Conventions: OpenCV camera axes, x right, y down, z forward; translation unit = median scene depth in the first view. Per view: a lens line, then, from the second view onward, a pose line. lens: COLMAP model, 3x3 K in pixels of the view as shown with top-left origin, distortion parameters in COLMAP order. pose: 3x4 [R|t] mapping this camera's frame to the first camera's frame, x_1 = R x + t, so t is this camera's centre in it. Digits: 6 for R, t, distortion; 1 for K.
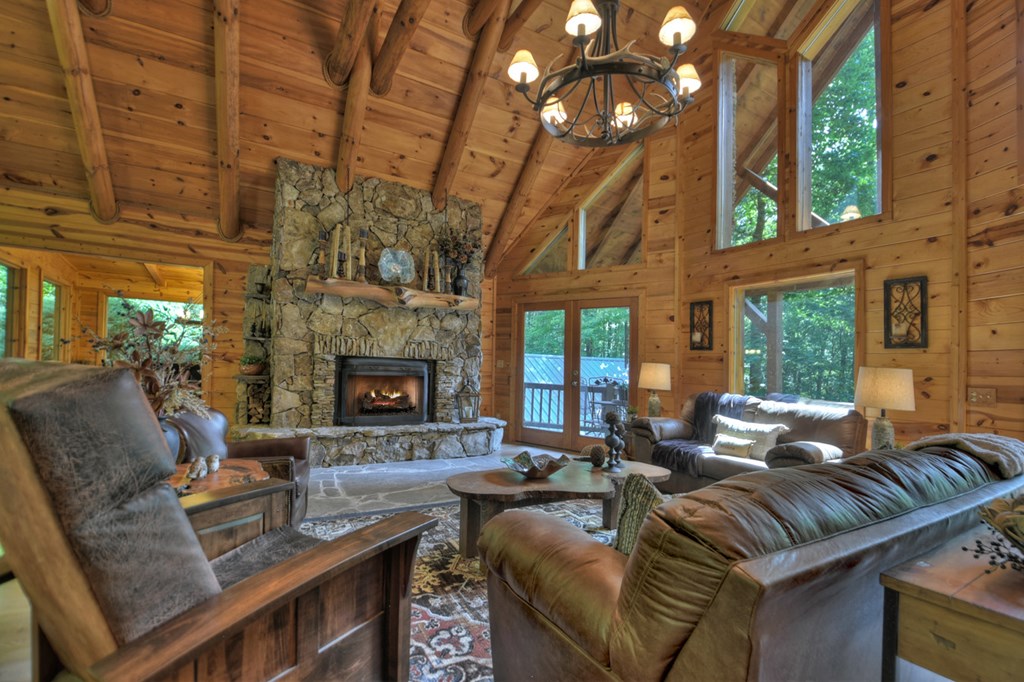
lens RADIAL K [[451.4, 0, 502.7], [0, 451.4, 378.9], [0, 0, 1]] dist [-0.011626, -0.003514]
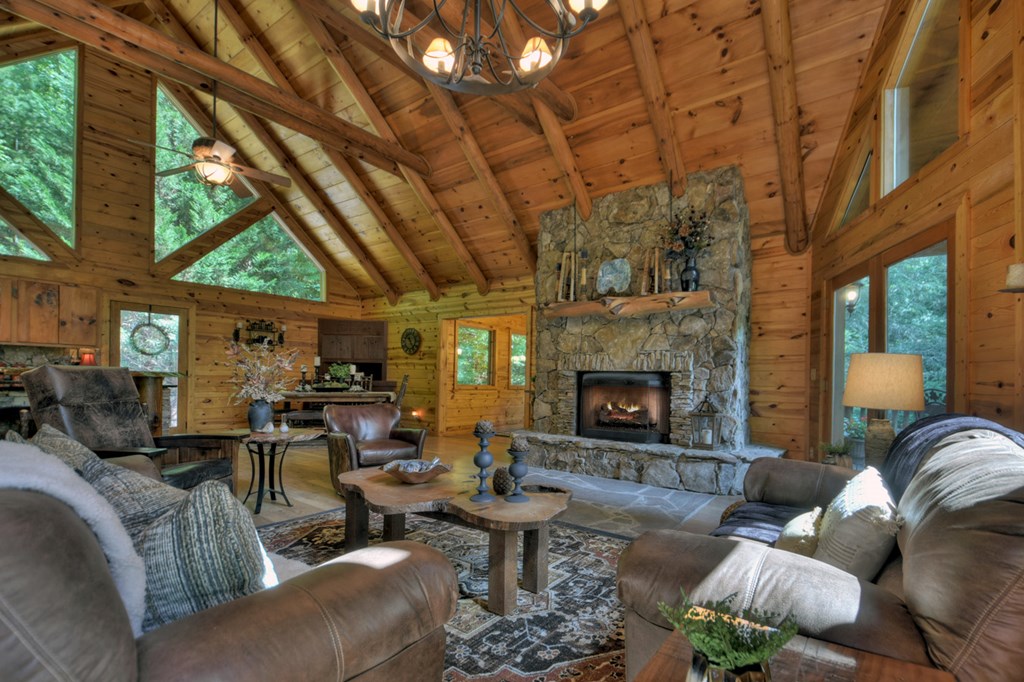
lens RADIAL K [[440.1, 0, 537.5], [0, 440.1, 392.5], [0, 0, 1]] dist [0.009412, -0.000418]
pose [[0.437563, -0.009531, -0.899137, 0.548088], [-0.029770, 0.999242, -0.025079, 0.029230], [0.898695, 0.037741, 0.436948, 0.449485]]
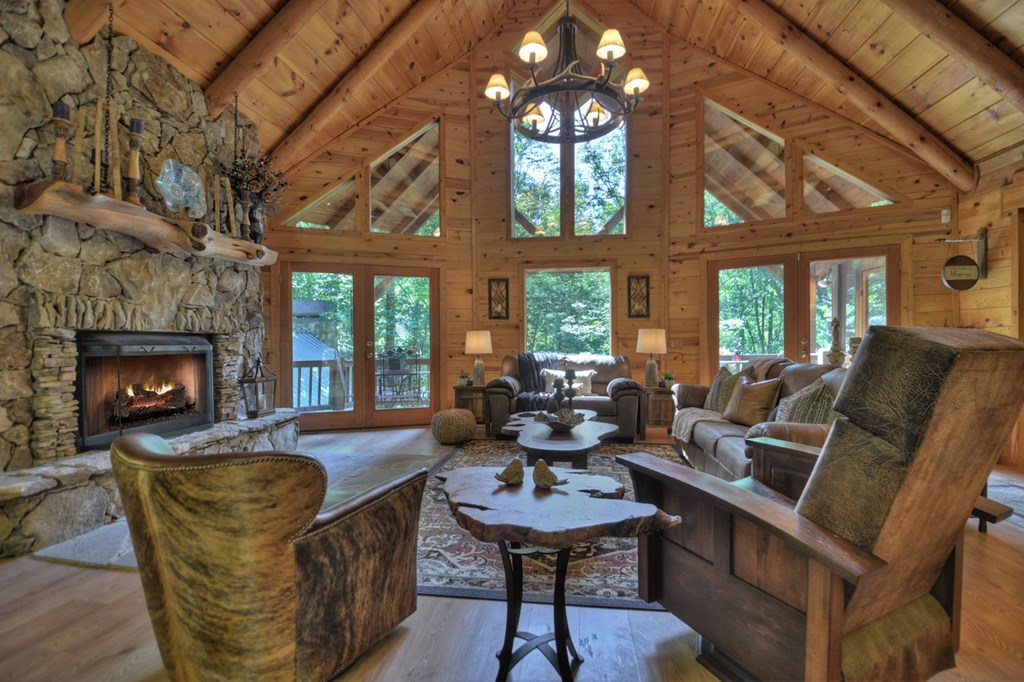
lens RADIAL K [[451.4, 0, 525.5], [0, 451.4, 367.0], [0, 0, 1]] dist [-0.011626, -0.003514]
pose [[0.600900, -0.084974, 0.794795, -0.472576], [0.051059, 0.996383, 0.067923, -0.014358], [-0.797692, -0.000233, 0.603065, 0.213656]]
